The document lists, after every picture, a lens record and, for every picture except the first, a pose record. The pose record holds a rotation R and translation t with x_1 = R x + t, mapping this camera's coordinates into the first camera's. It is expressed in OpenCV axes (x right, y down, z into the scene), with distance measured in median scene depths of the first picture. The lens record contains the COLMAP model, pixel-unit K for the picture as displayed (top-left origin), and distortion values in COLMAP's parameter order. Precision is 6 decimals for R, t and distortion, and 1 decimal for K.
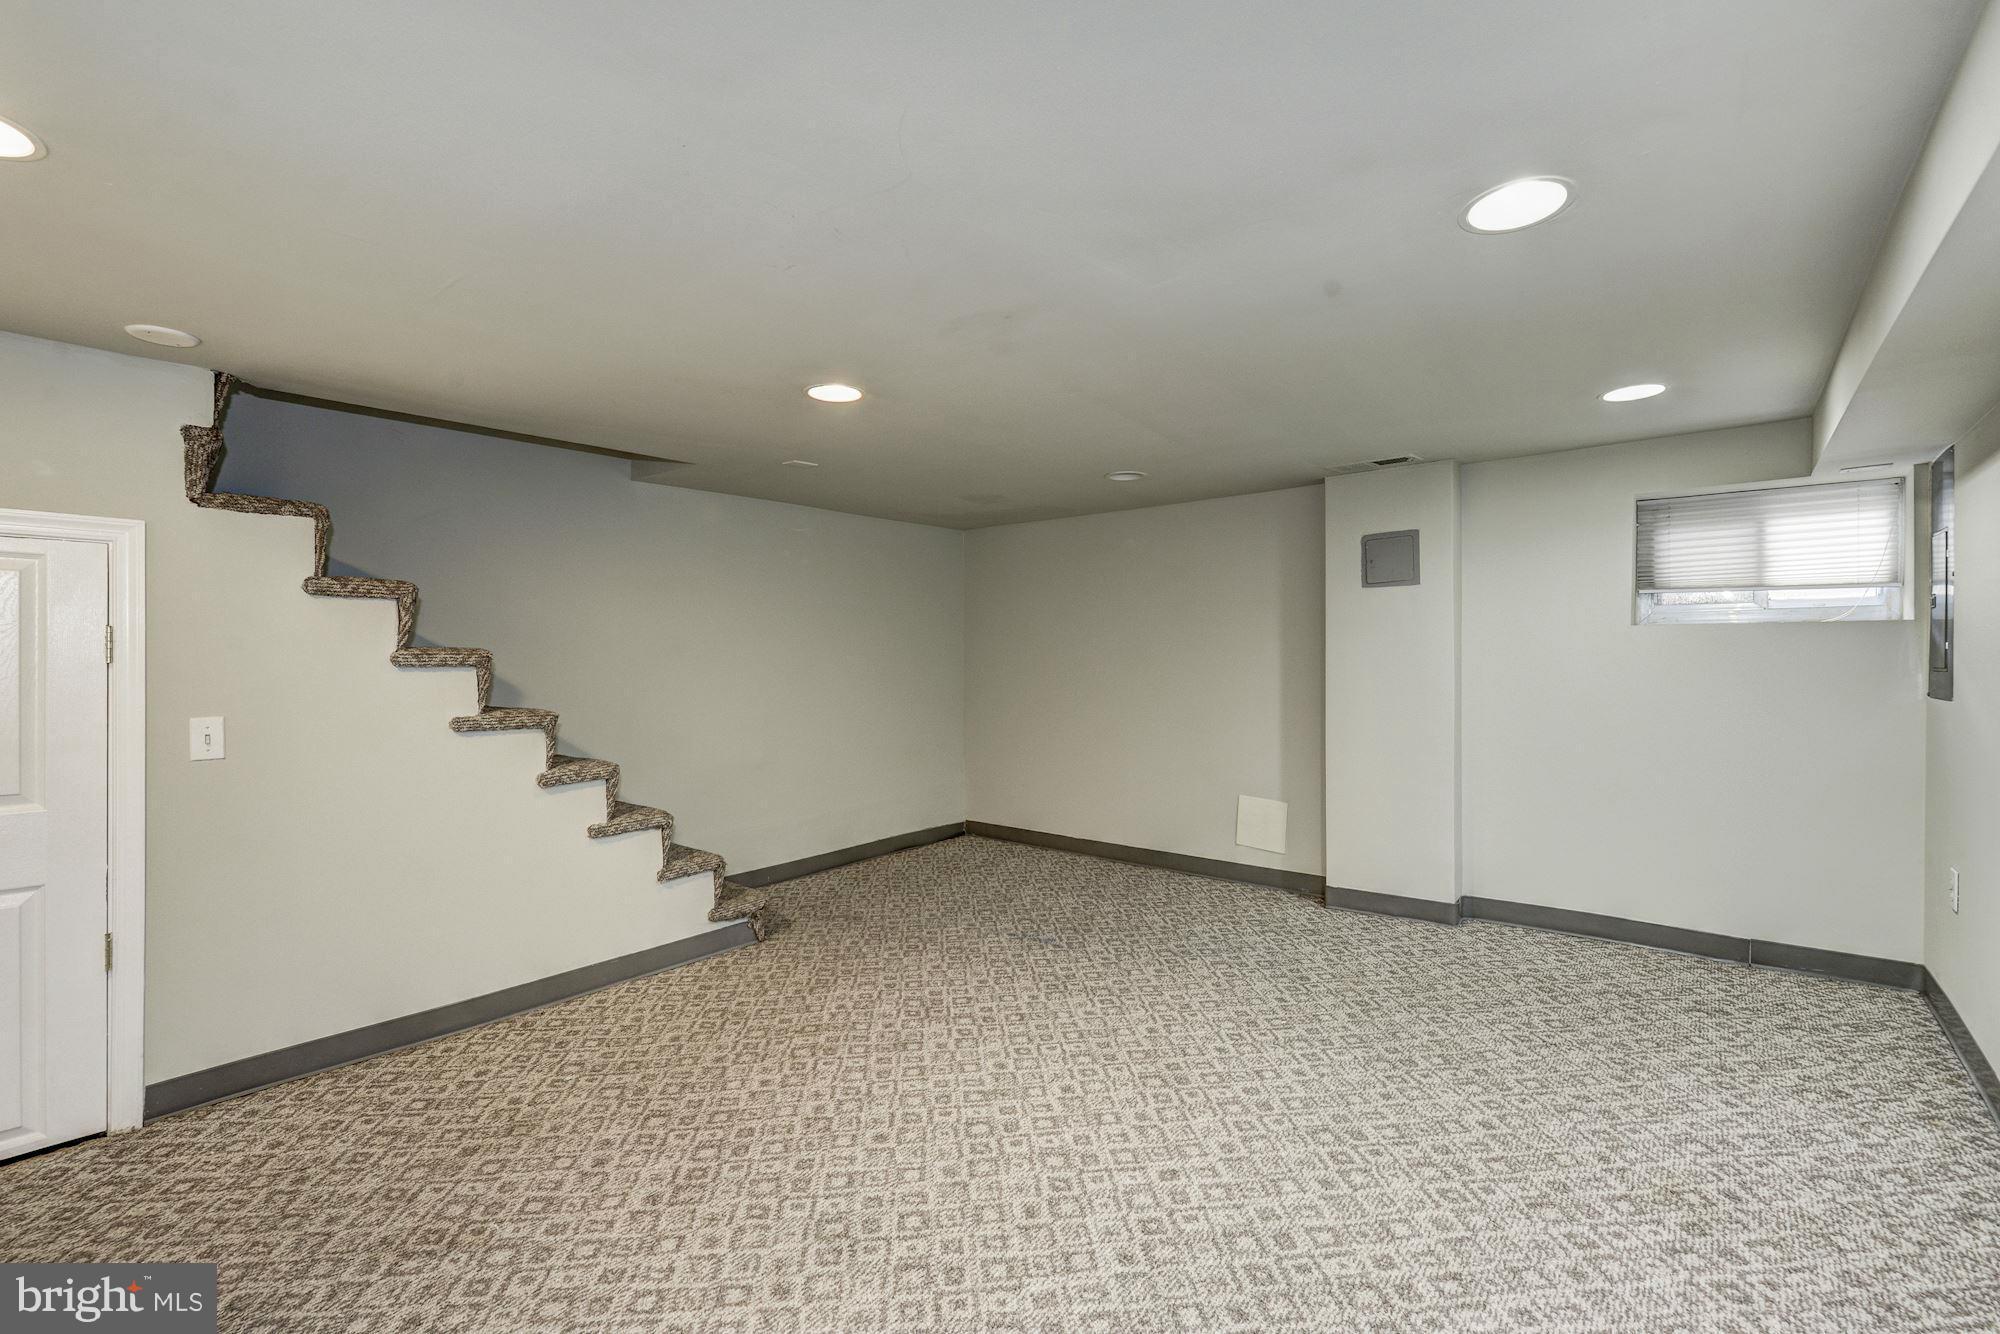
lens RADIAL K [[863.7, 0, 998.8], [0, 863.7, 648.7], [0, 0, 1]] dist [0.000642, -0.000574]
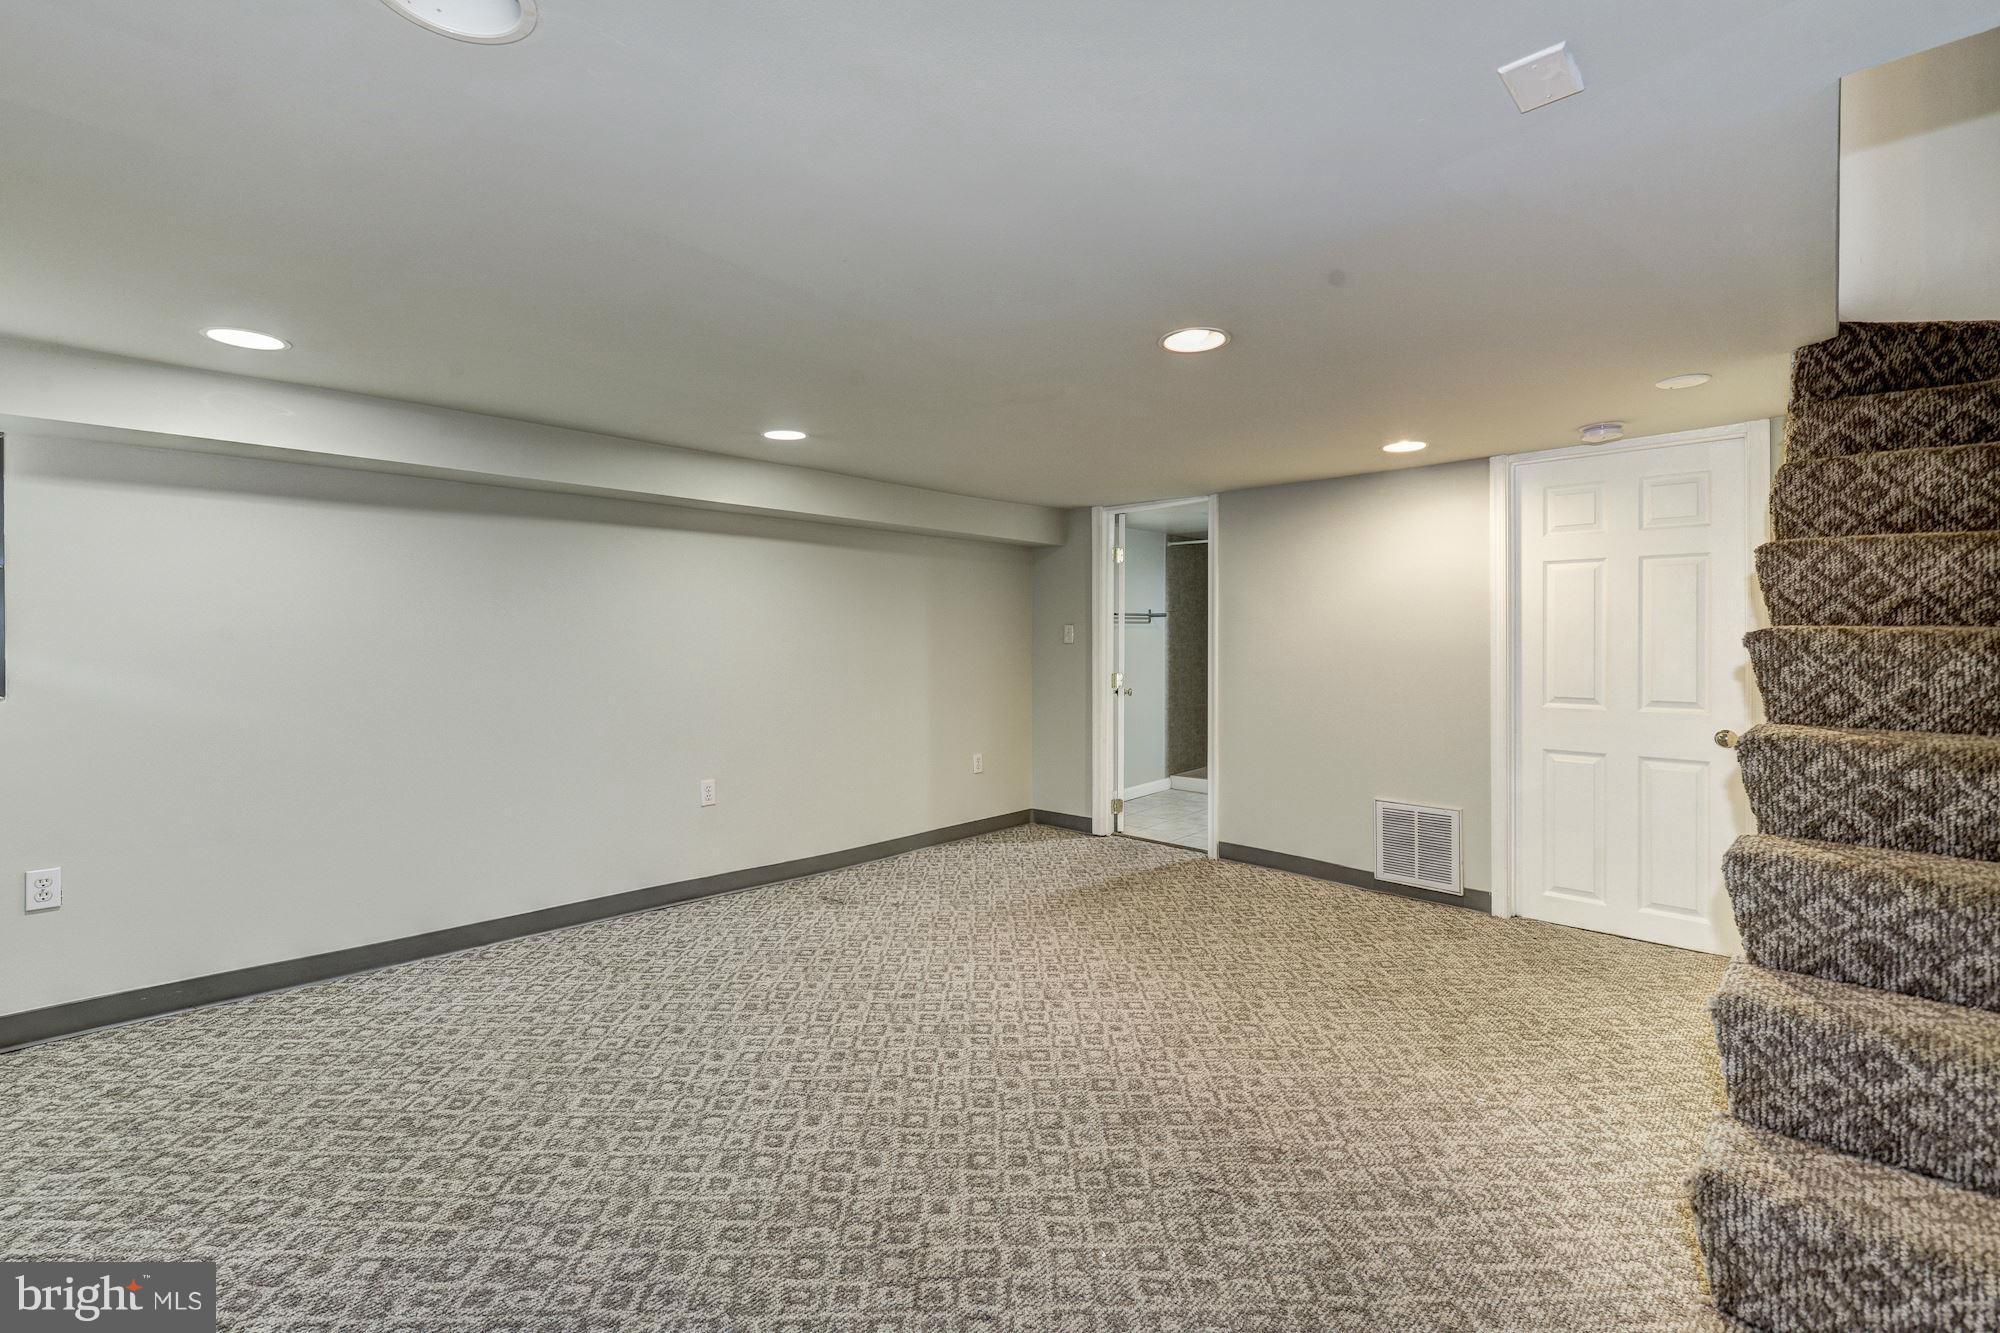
lens RADIAL K [[863.7, 0, 998.8], [0, 863.7, 648.2], [0, 0, 1]] dist [0.000642, -0.000574]
pose [[-0.996539, 0.008332, 0.082703, -0.066057], [0.009031, 0.999927, 0.008073, 0.006199], [-0.082629, 0.008792, -0.996542, 1.944148]]
